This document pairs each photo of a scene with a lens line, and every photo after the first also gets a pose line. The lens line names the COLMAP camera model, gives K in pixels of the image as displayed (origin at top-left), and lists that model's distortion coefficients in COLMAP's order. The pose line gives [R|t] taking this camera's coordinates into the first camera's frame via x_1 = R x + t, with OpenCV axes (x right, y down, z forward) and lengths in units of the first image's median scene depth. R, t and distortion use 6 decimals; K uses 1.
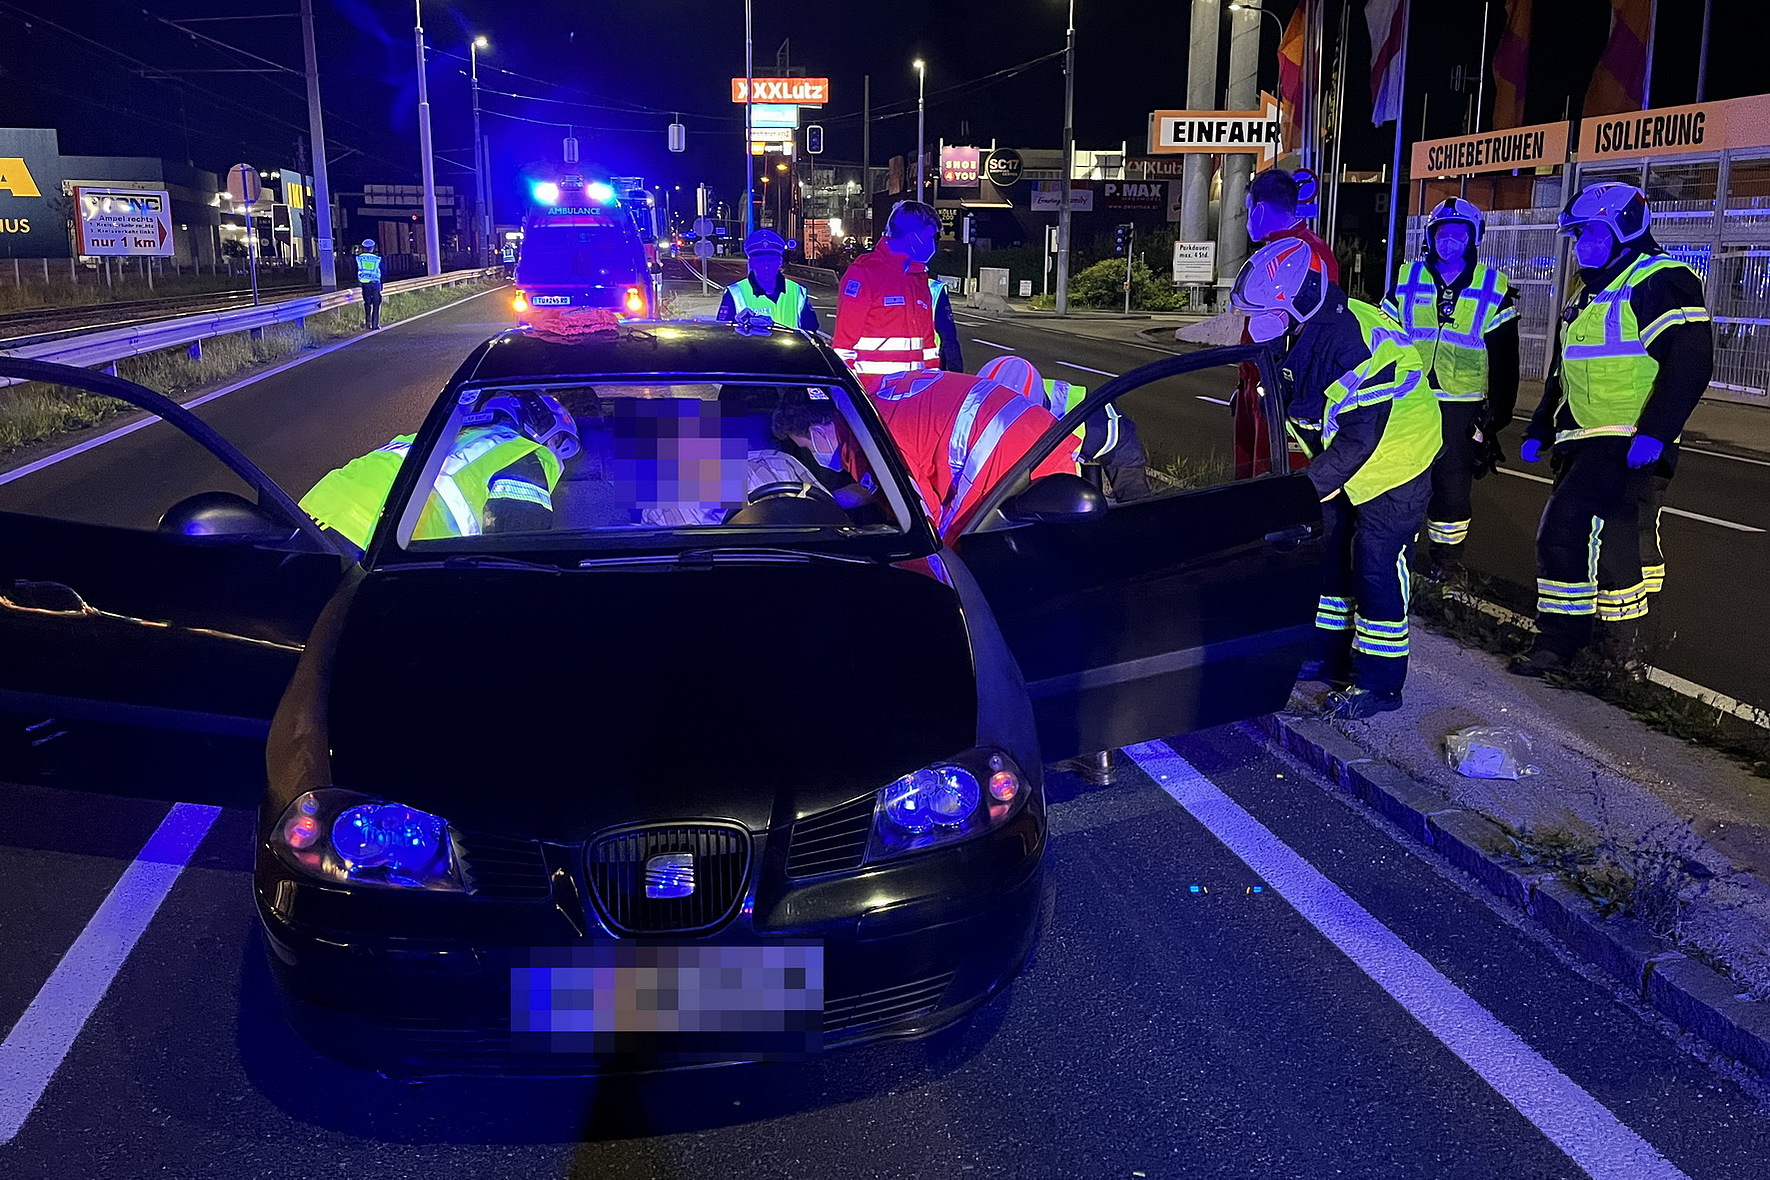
lens RADIAL K [[1406.0, 0, 885.0], [0, 1406.0, 590.0], [0, 0, 1]] dist [0.017720, -0.035615]
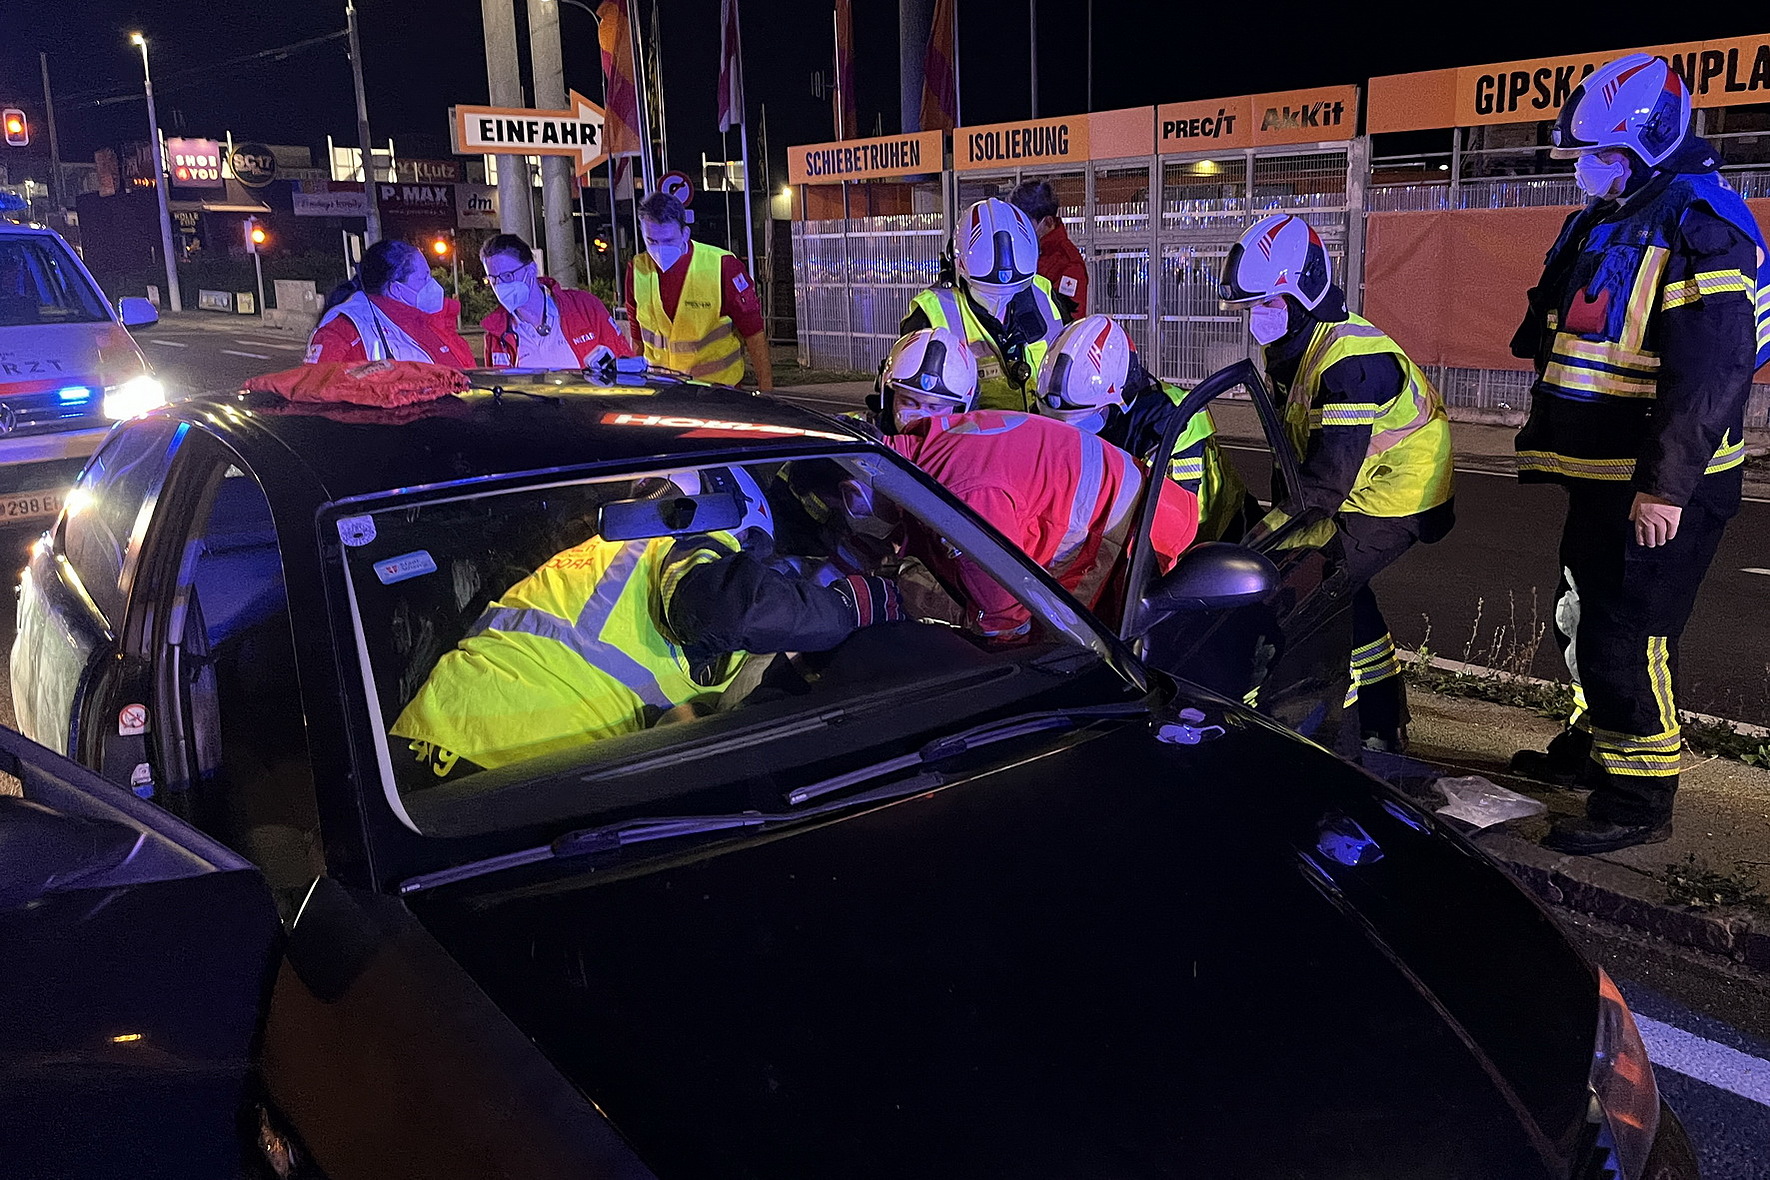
lens RADIAL K [[1406.0, 0, 885.0], [0, 1406.0, 590.0], [0, 0, 1]] dist [0.017720, -0.035615]
pose [[0.850531, -0.129395, 0.509758, -0.078979], [0.132343, 0.990729, 0.030669, -0.021828], [-0.509001, 0.041378, 0.859771, 0.090307]]
